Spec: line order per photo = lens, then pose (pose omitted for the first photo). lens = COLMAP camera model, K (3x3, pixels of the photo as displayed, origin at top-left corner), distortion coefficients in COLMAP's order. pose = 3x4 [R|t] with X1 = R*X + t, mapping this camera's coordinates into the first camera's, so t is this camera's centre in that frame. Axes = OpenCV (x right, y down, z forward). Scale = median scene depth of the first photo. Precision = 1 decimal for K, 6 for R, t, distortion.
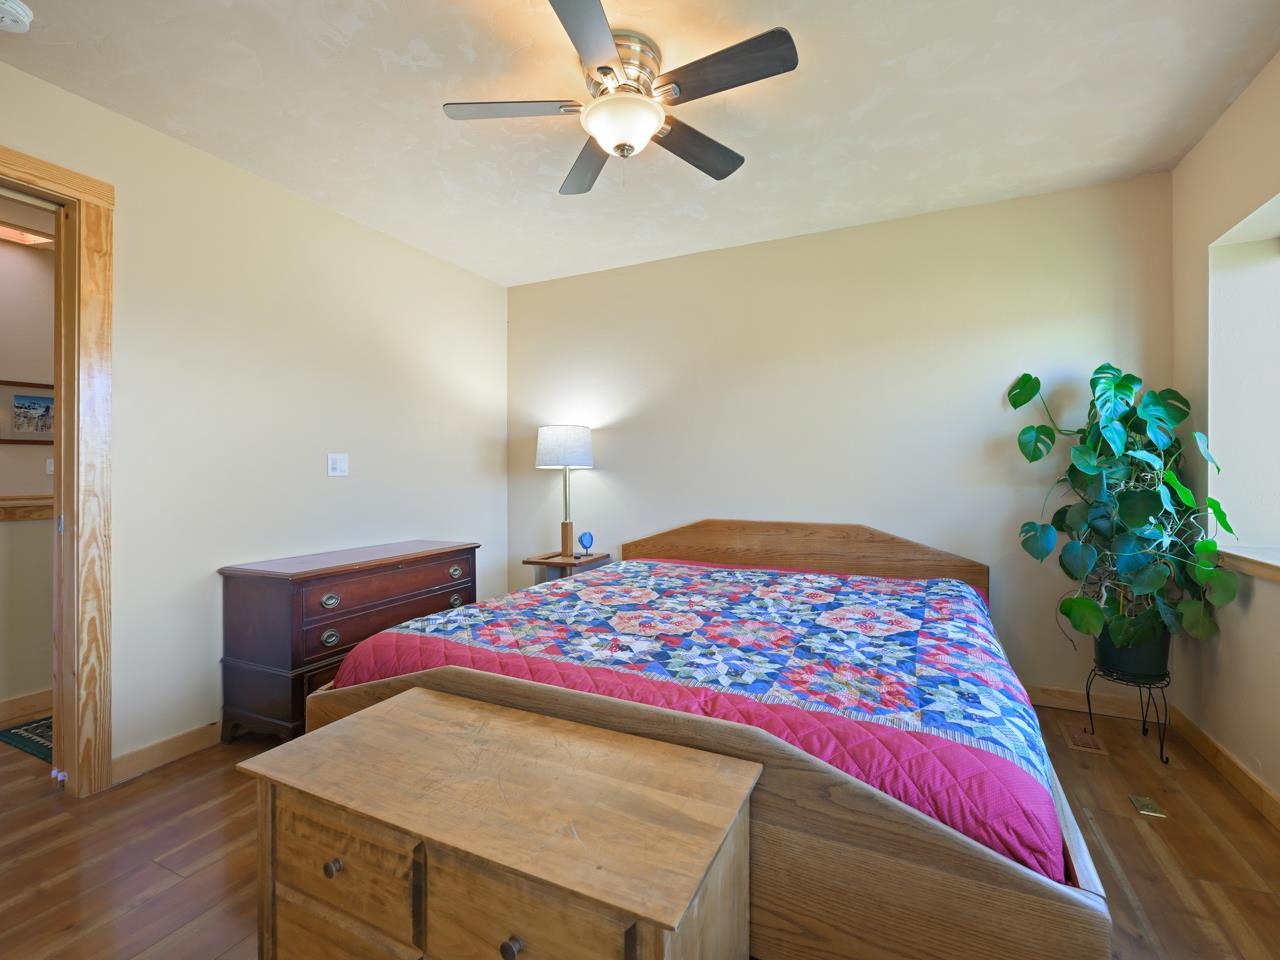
lens RADIAL K [[575.1, 0, 636.7], [0, 575.1, 467.6], [0, 0, 1]] dist [-0.000700, -0.000046]
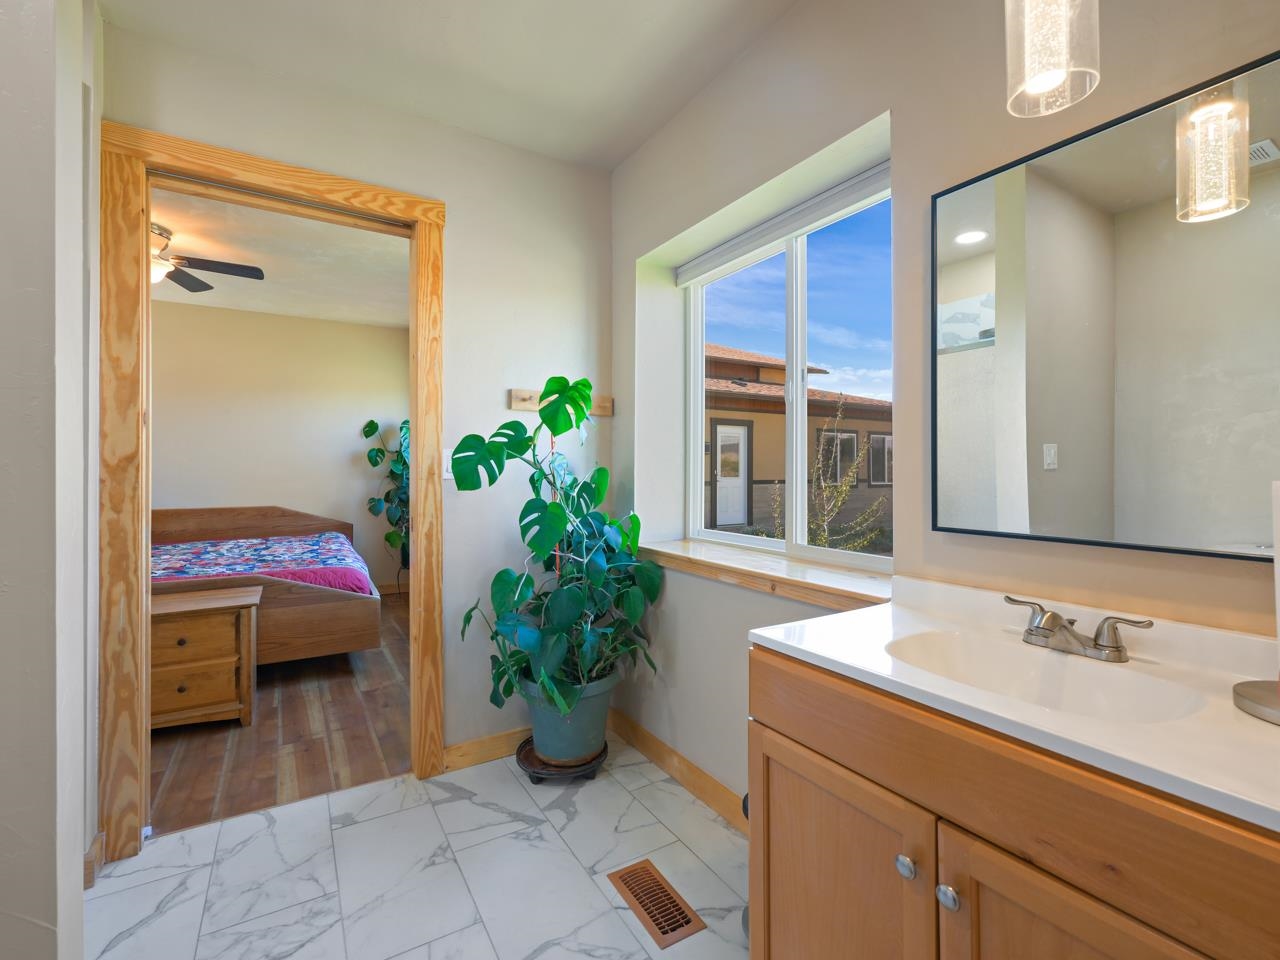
lens RADIAL K [[575.1, 0, 636.7], [0, 575.1, 467.6], [0, 0, 1]] dist [-0.000700, -0.000046]
pose [[0.544629, 0.002832, 0.838673, -0.459668], [-0.001587, 0.999996, -0.002346, -0.004793], [-0.838676, -0.000053, 0.544631, -0.806244]]
